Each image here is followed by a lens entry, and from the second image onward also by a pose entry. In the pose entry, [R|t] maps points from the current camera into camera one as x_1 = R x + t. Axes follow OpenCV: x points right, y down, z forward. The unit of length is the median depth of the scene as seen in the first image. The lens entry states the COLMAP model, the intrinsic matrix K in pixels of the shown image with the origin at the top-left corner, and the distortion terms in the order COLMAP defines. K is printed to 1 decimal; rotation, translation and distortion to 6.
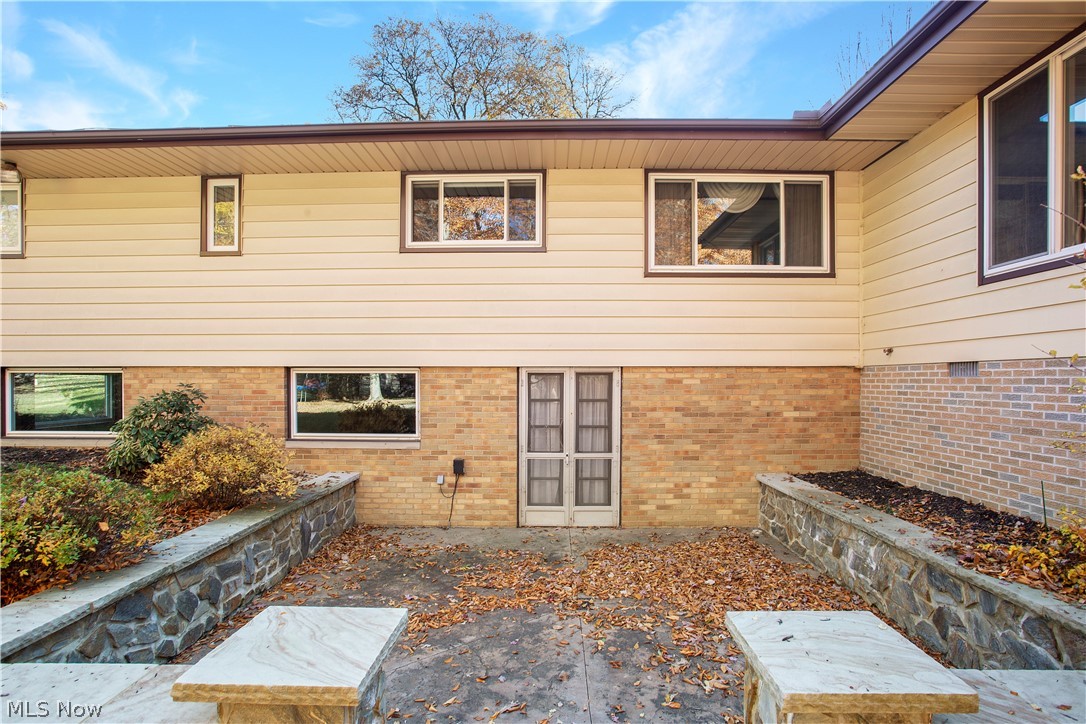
lens RADIAL K [[548.2, 0, 543.0], [0, 548.2, 362.0], [0, 0, 1]] dist [-0.069663, 0.033139]
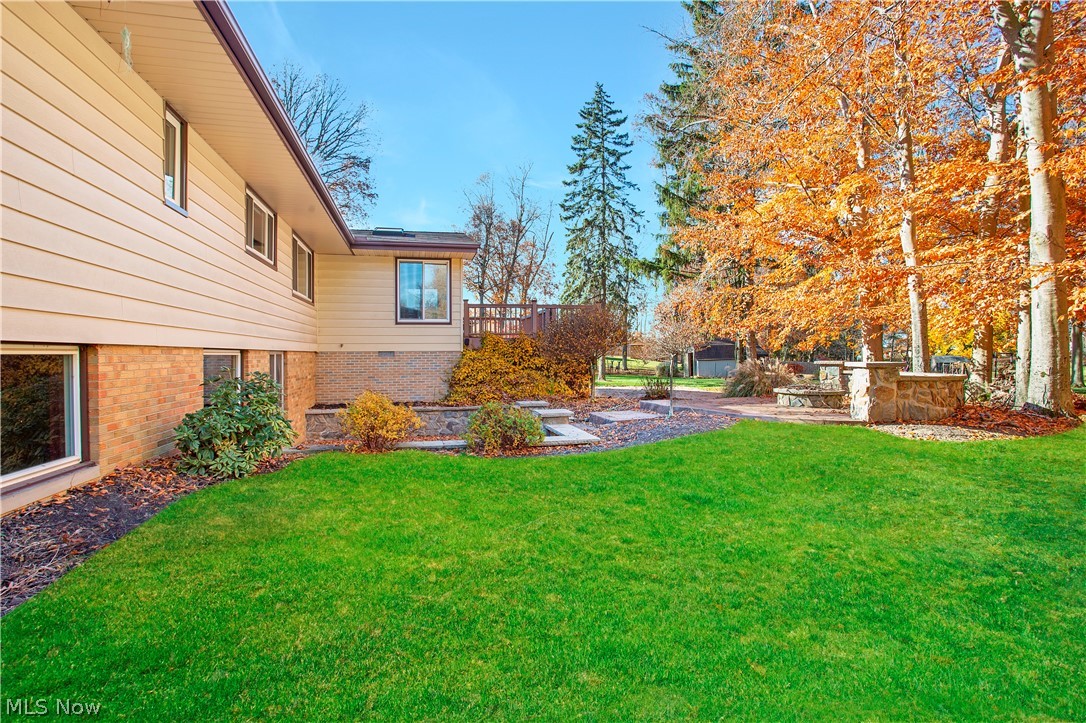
lens RADIAL K [[548.2, 0, 543.0], [0, 548.2, 361.5], [0, 0, 1]] dist [-0.069663, 0.033139]
pose [[-0.250382, -0.010890, 0.968086, -1.839580], [-0.028710, 0.999580, 0.003818, 0.014485], [-0.967721, -0.026838, -0.250590, 0.820379]]
